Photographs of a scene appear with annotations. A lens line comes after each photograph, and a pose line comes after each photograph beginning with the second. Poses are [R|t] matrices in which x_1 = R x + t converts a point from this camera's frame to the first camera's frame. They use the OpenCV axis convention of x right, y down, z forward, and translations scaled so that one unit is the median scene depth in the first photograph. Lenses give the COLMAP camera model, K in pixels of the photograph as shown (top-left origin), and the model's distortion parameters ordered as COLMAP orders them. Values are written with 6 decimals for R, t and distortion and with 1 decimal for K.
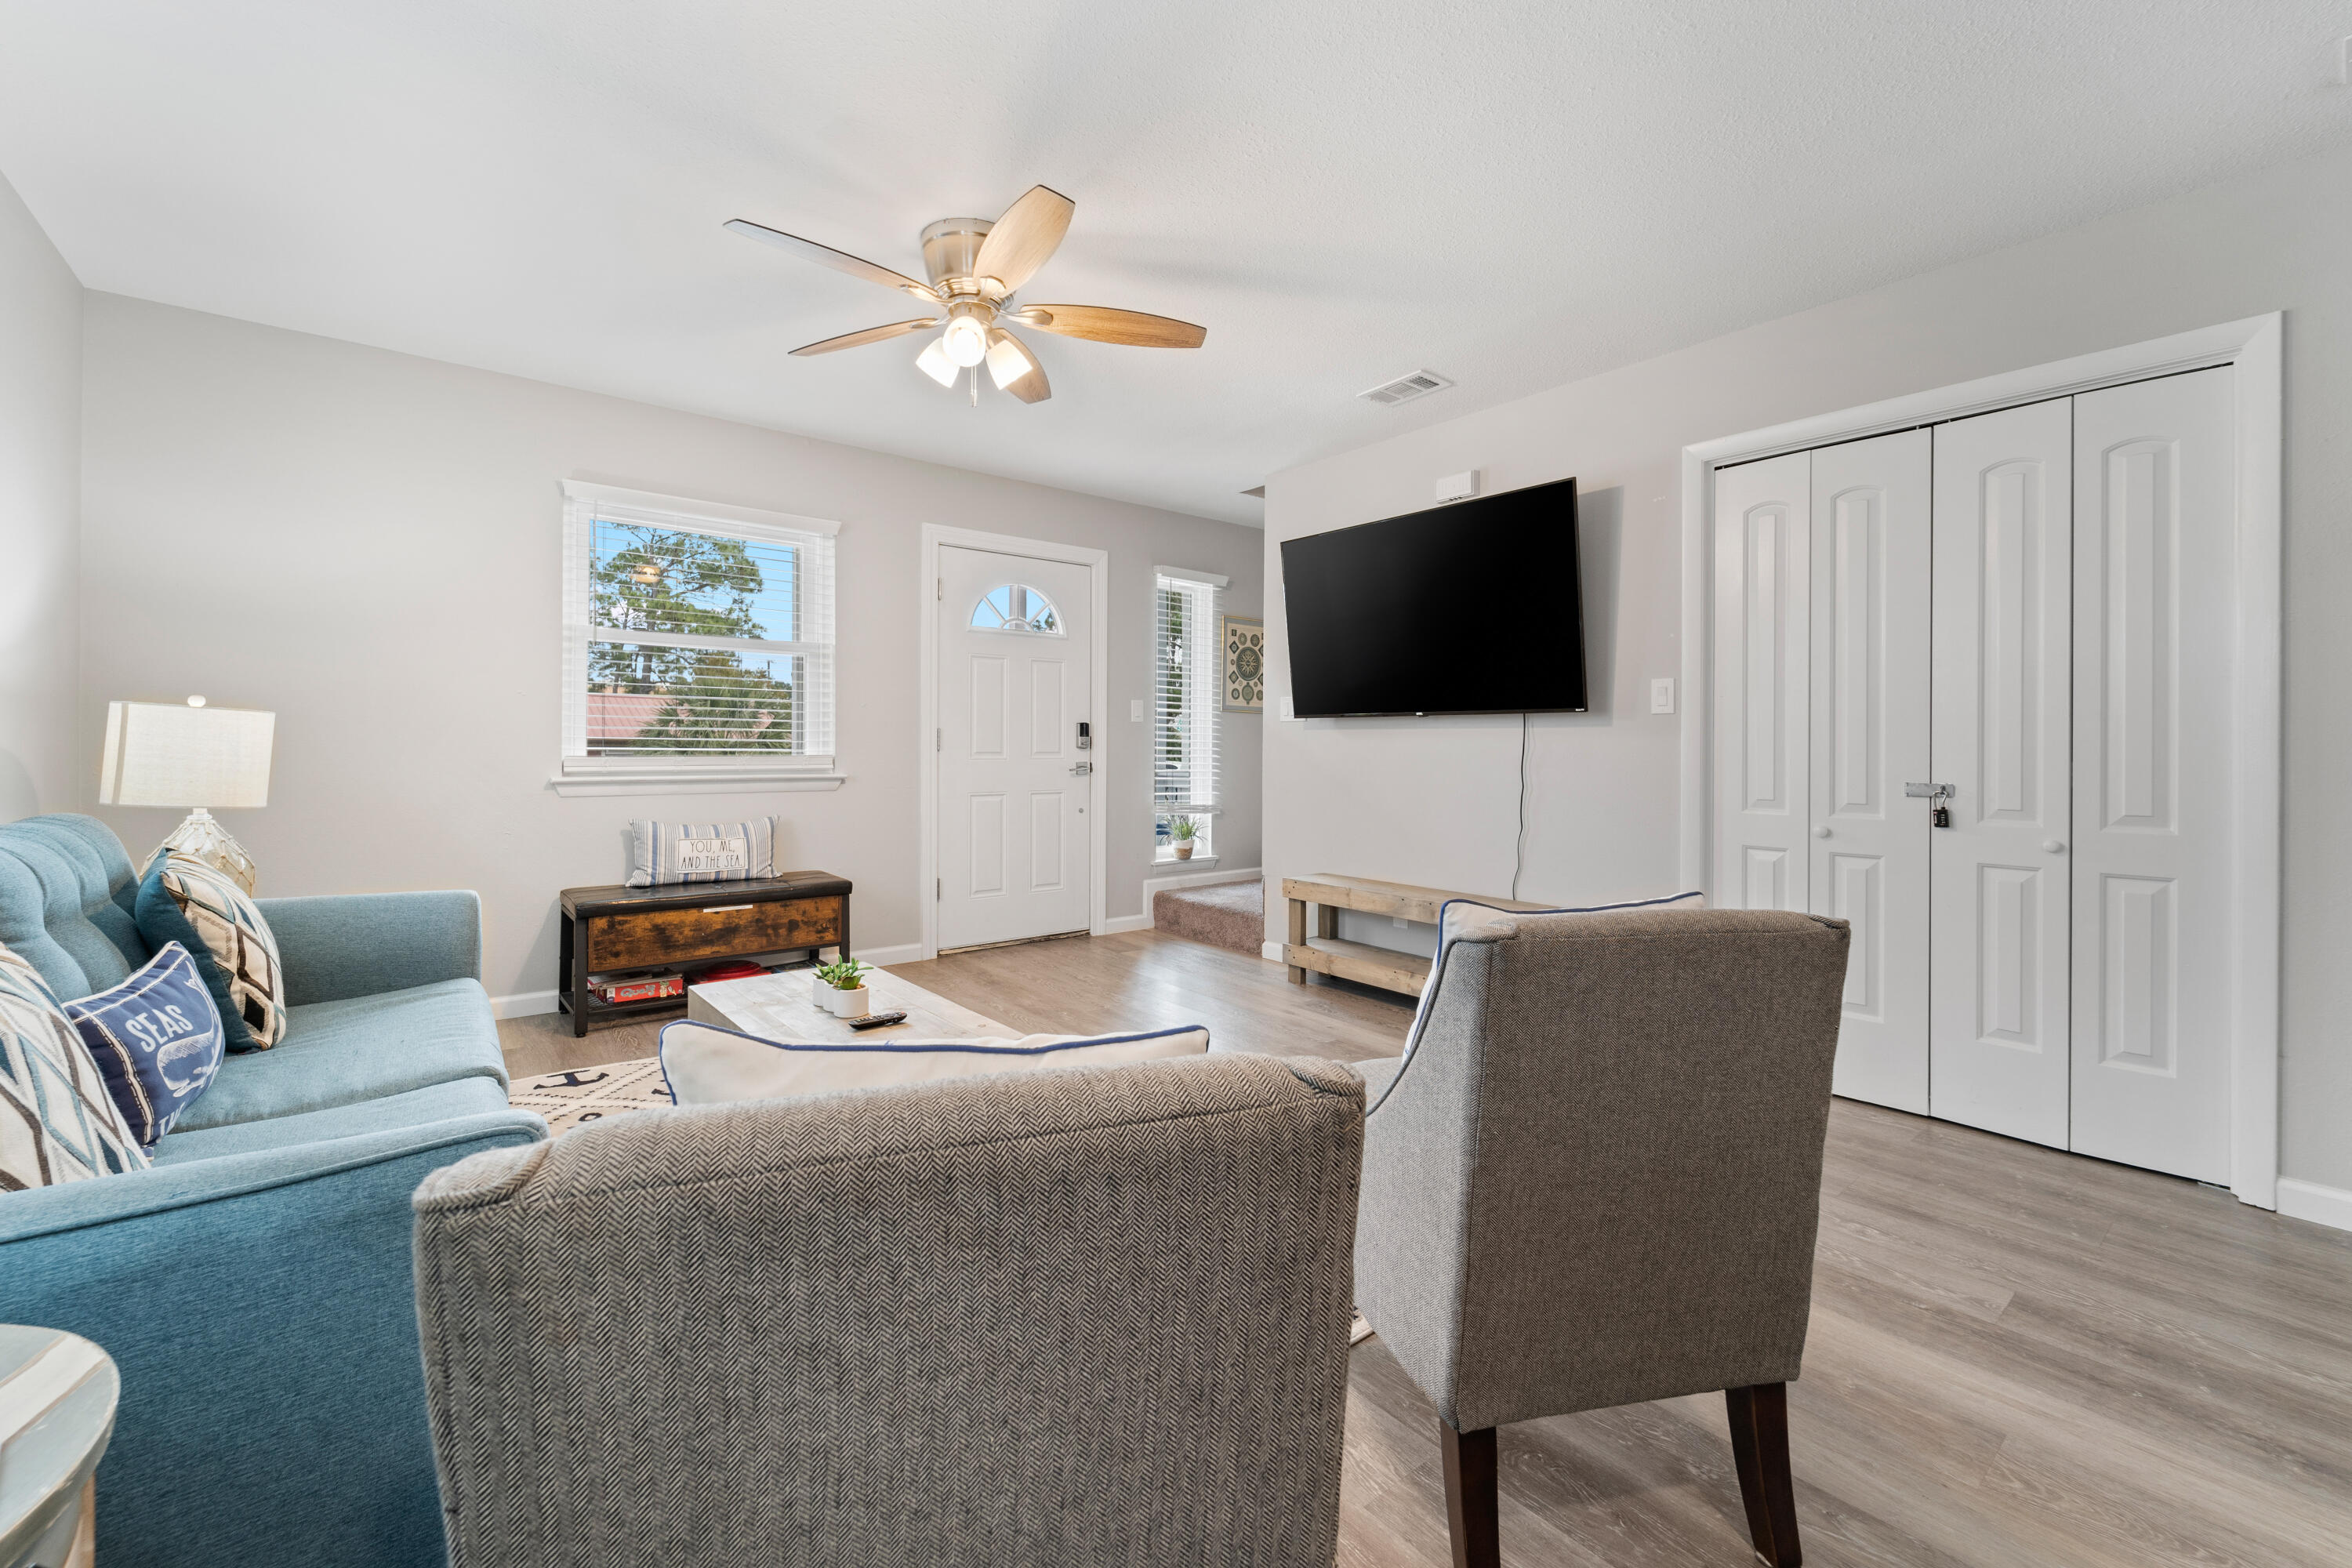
lens RADIAL K [[962.7, 0, 1178.1], [0, 962.7, 750.6], [0, 0, 1]] dist [-0.001094, -0.000624]
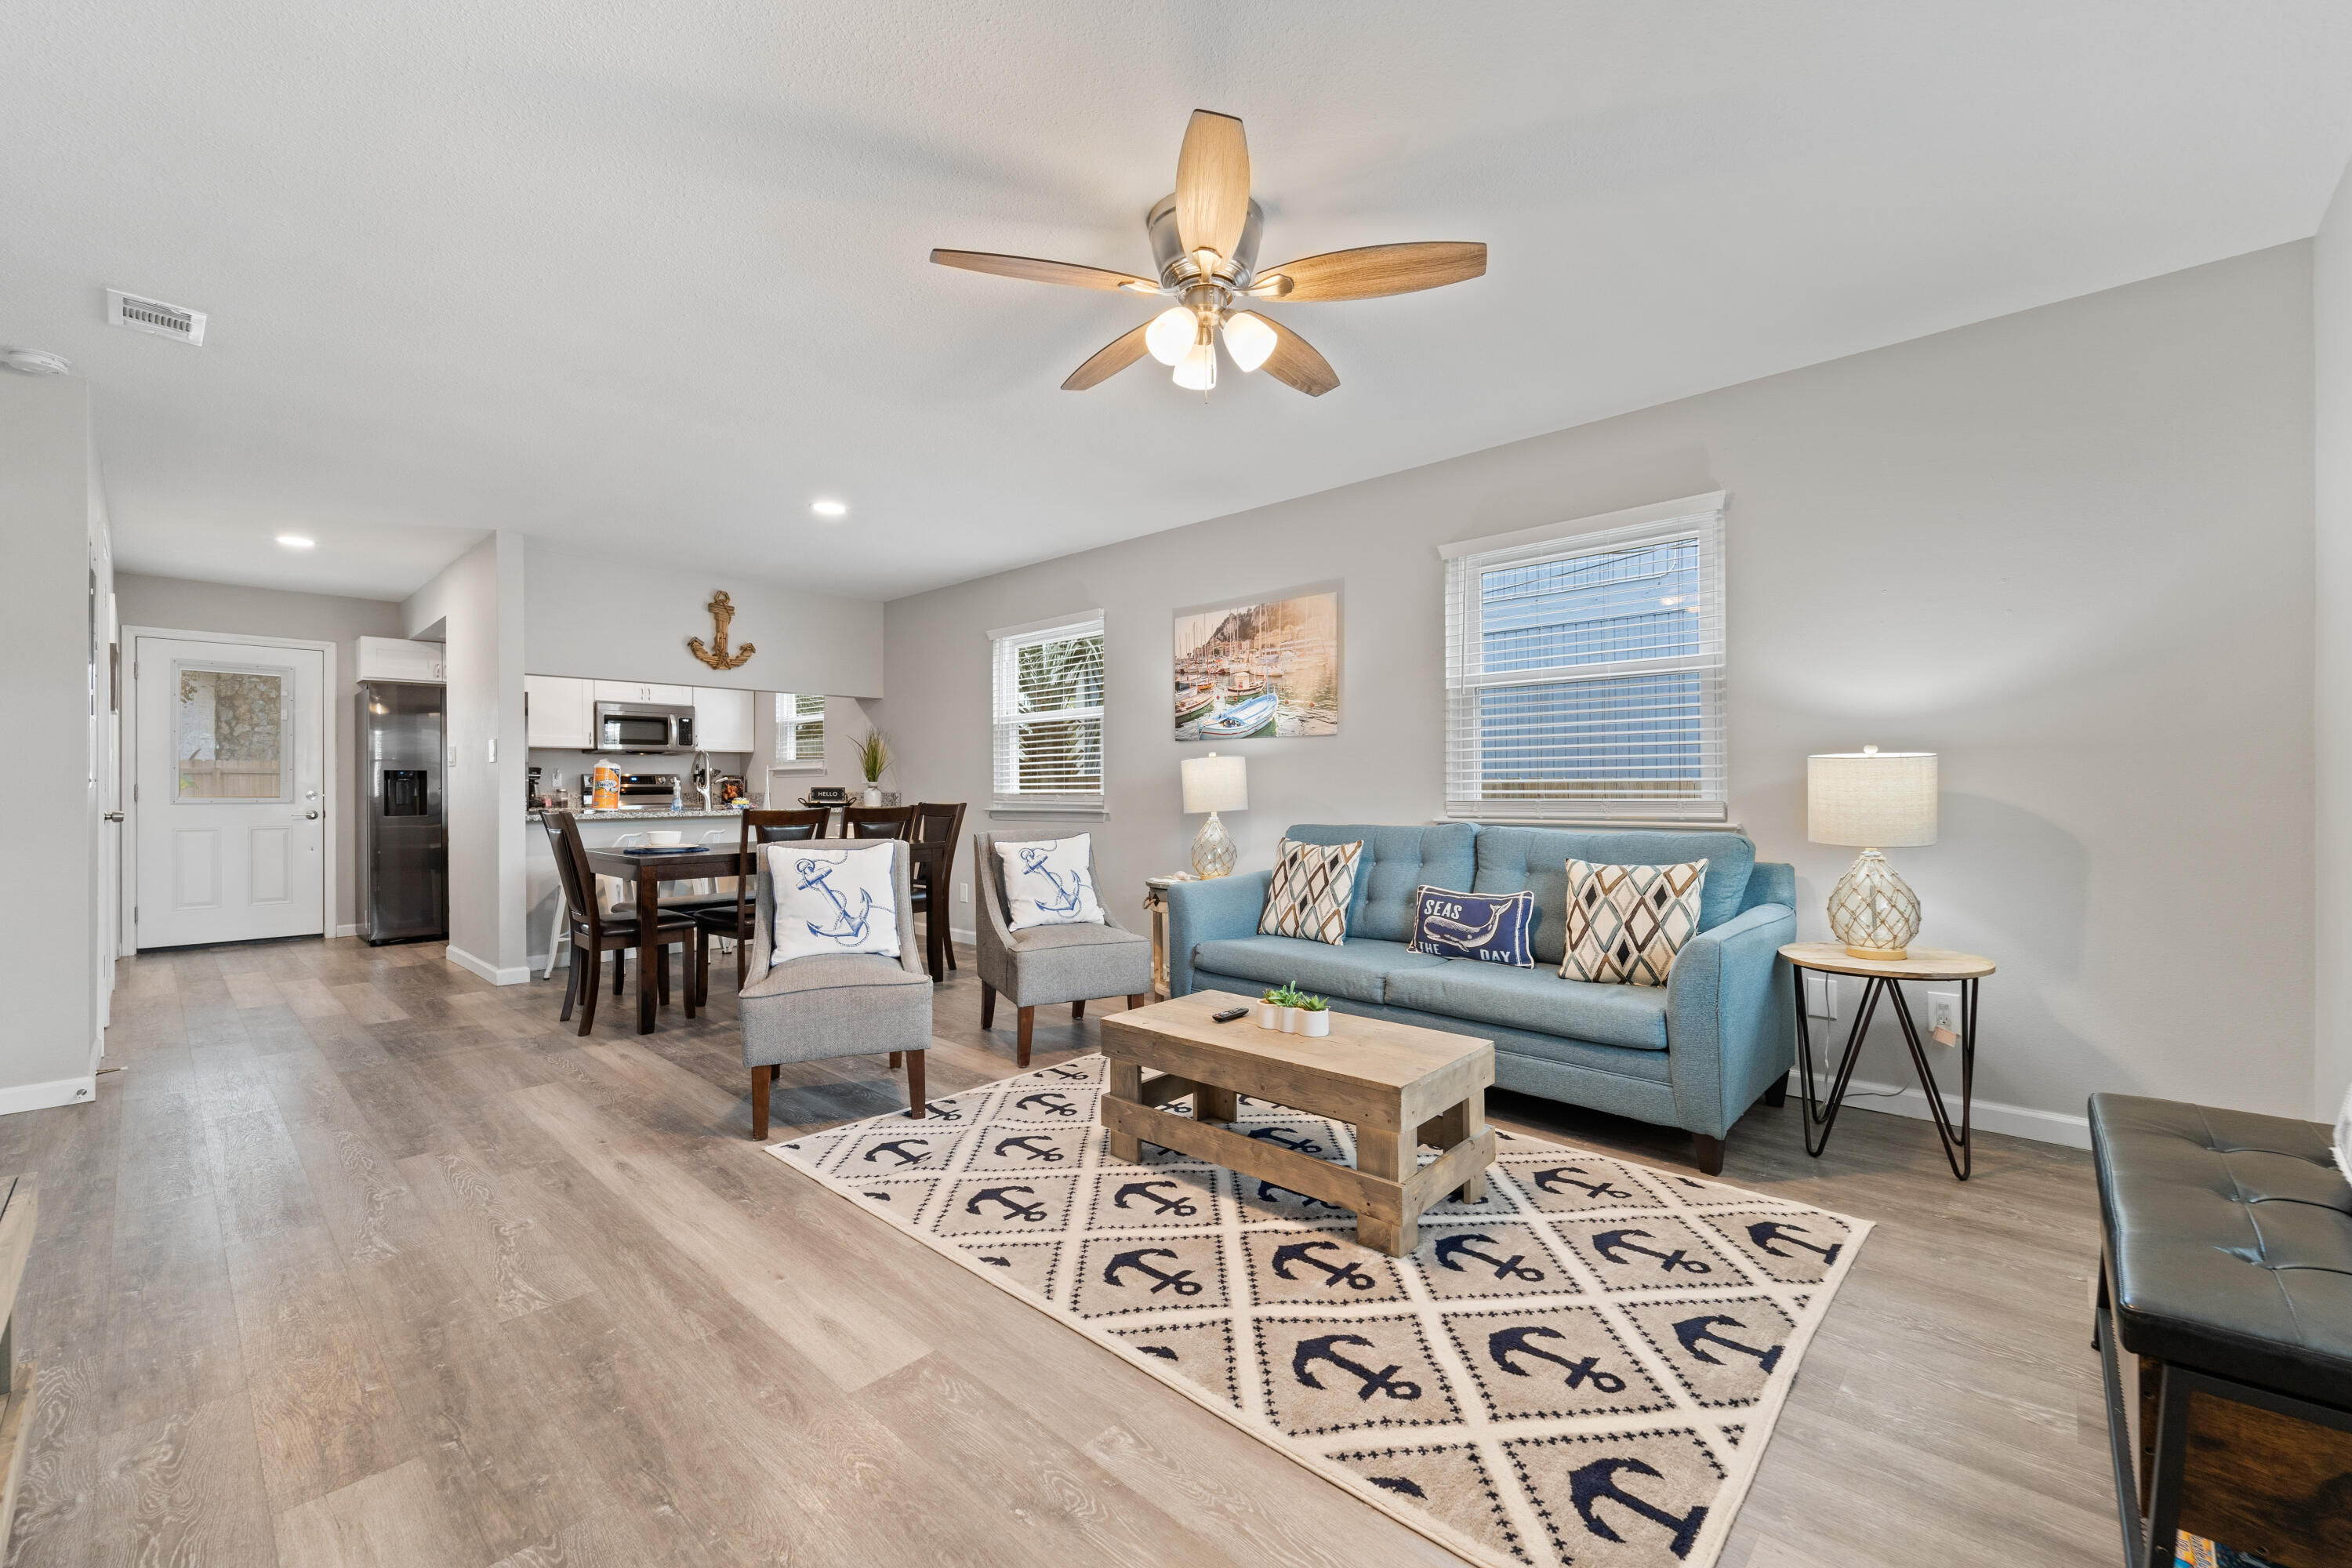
lens RADIAL K [[951.0, 0, 1176.0], [0, 951.0, 784.0], [0, 0, 1]] dist [-0.000517, -0.000209]
pose [[-0.991248, -0.005536, -0.131900, -0.051316], [-0.005731, 0.999983, 0.001097, -0.006423], [0.131892, 0.001843, -0.991262, 1.303420]]
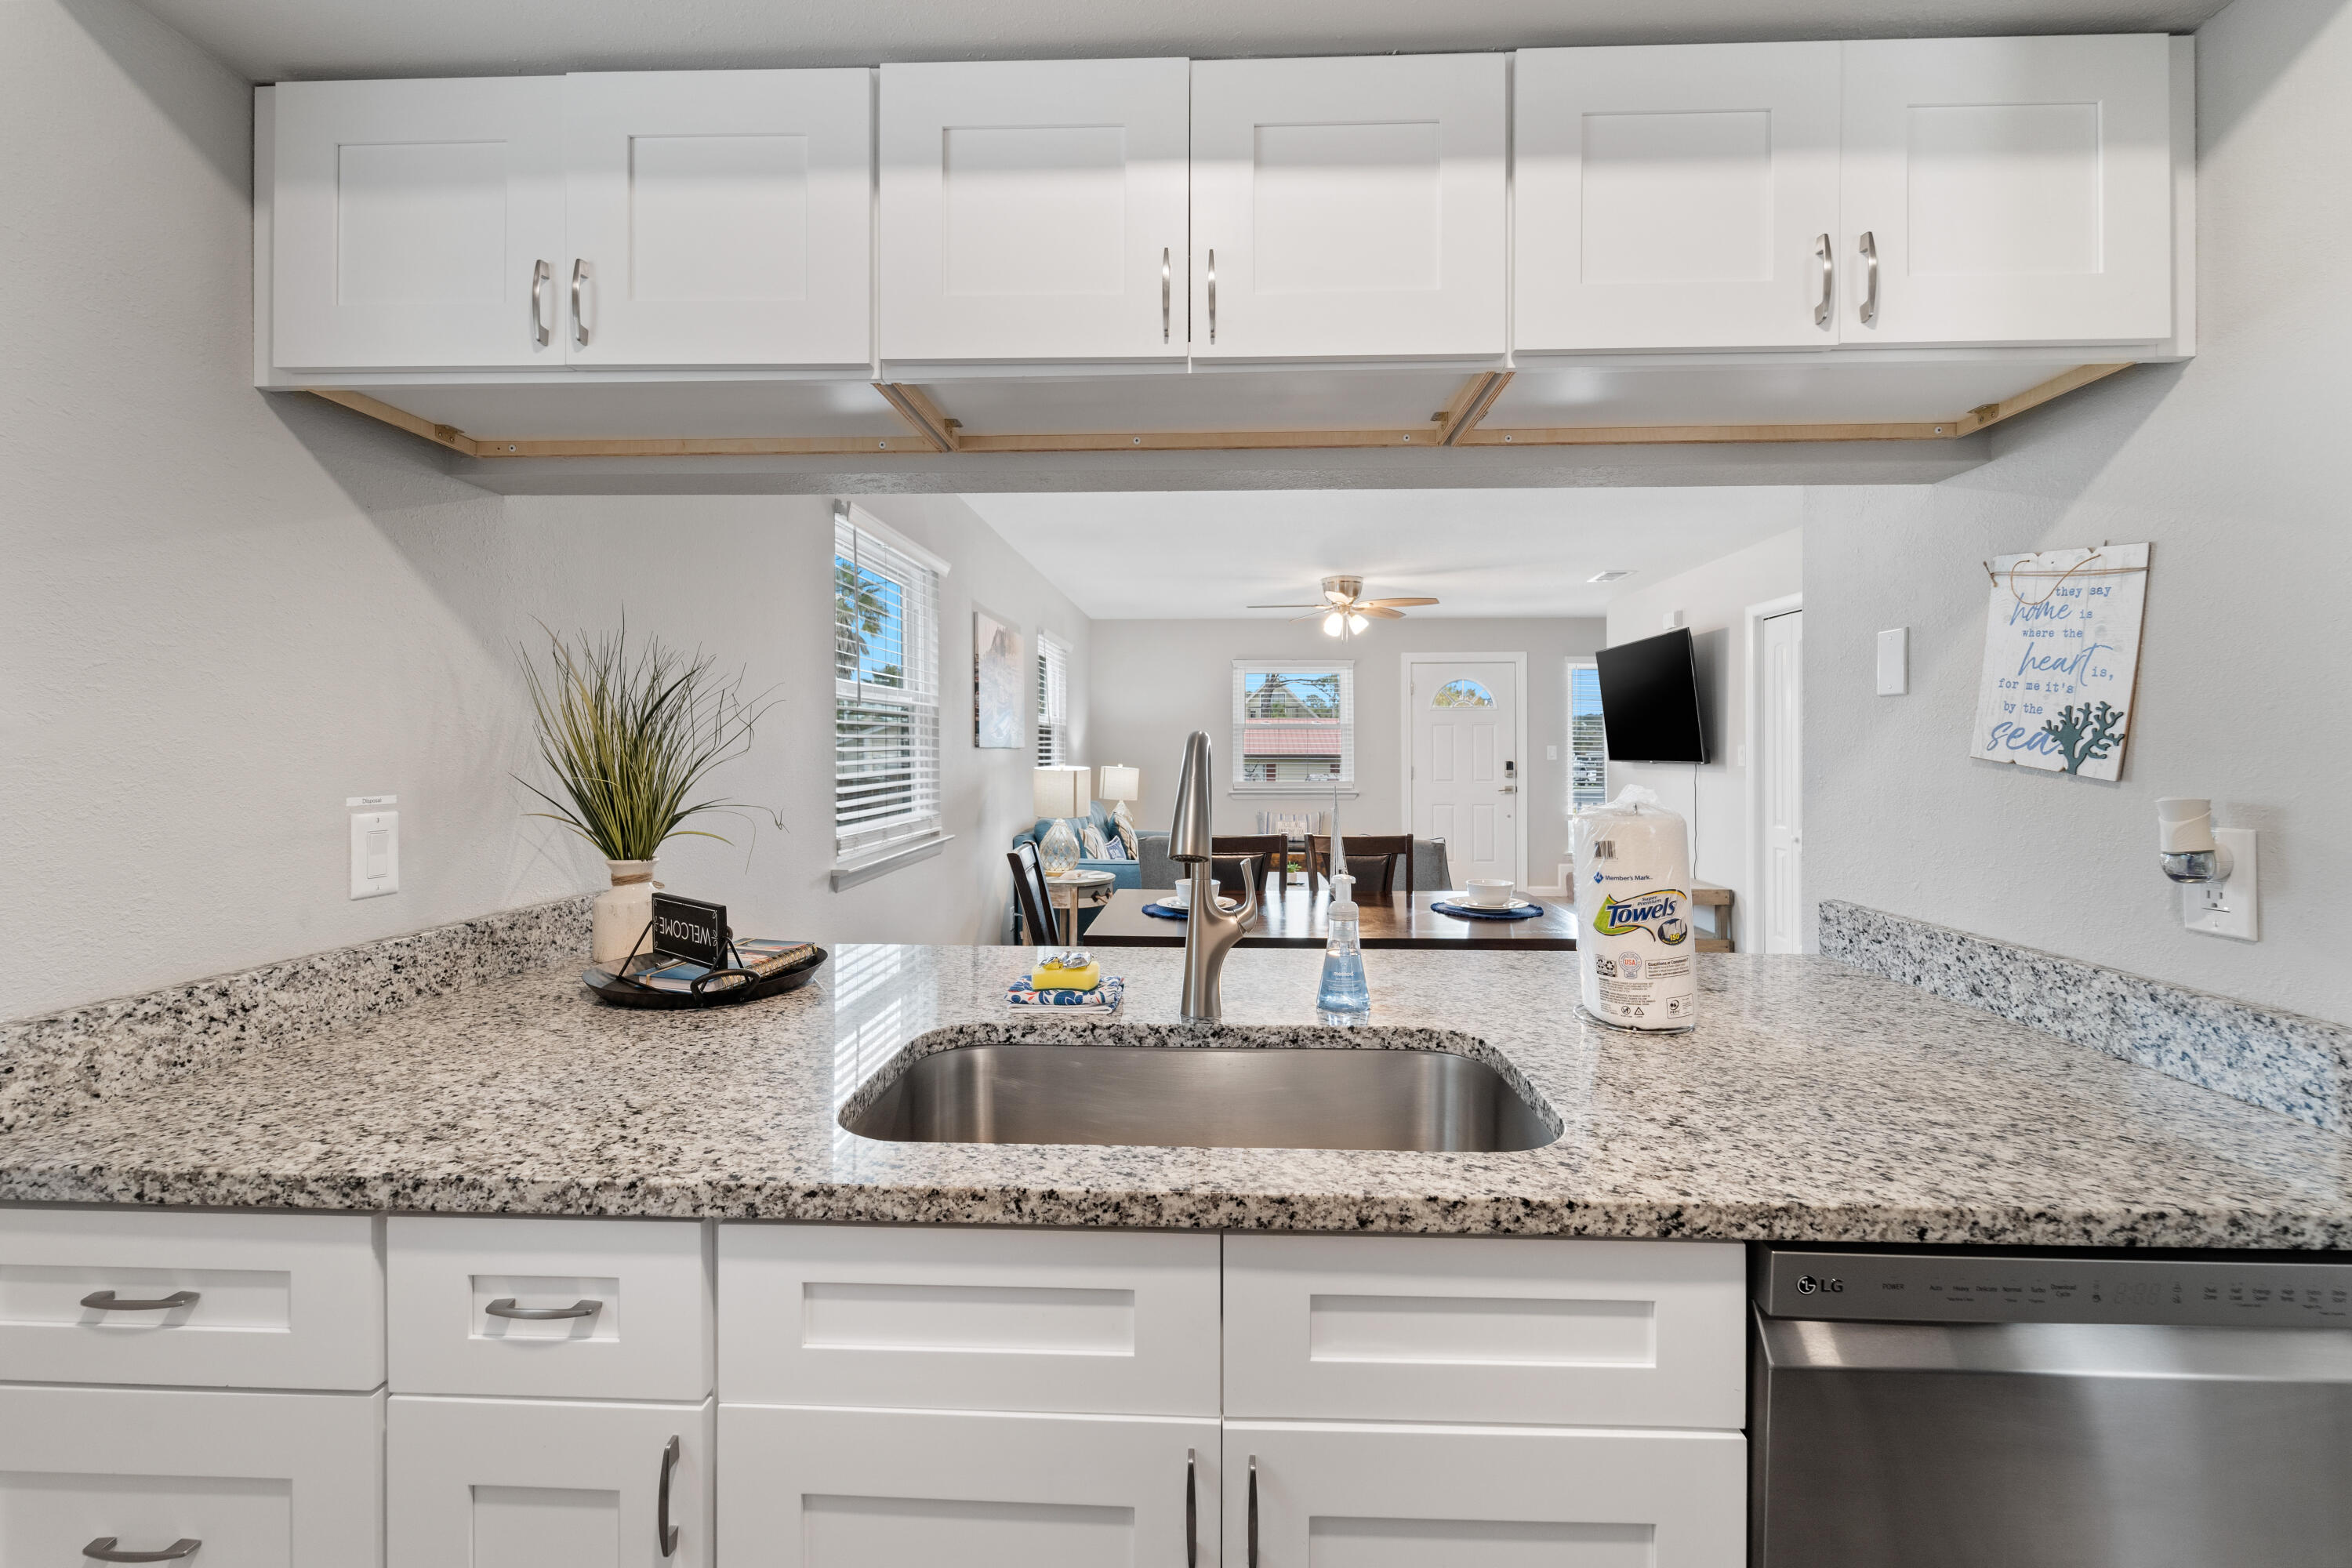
lens RADIAL K [[962.7, 0, 1178.1], [0, 962.7, 750.6], [0, 0, 1]] dist [-0.001094, -0.000624]
pose [[0.742495, -0.008149, -0.669802, 0.774104], [0.003535, 0.999960, -0.008248, -0.048539], [0.669842, 0.003756, 0.742494, -0.764648]]
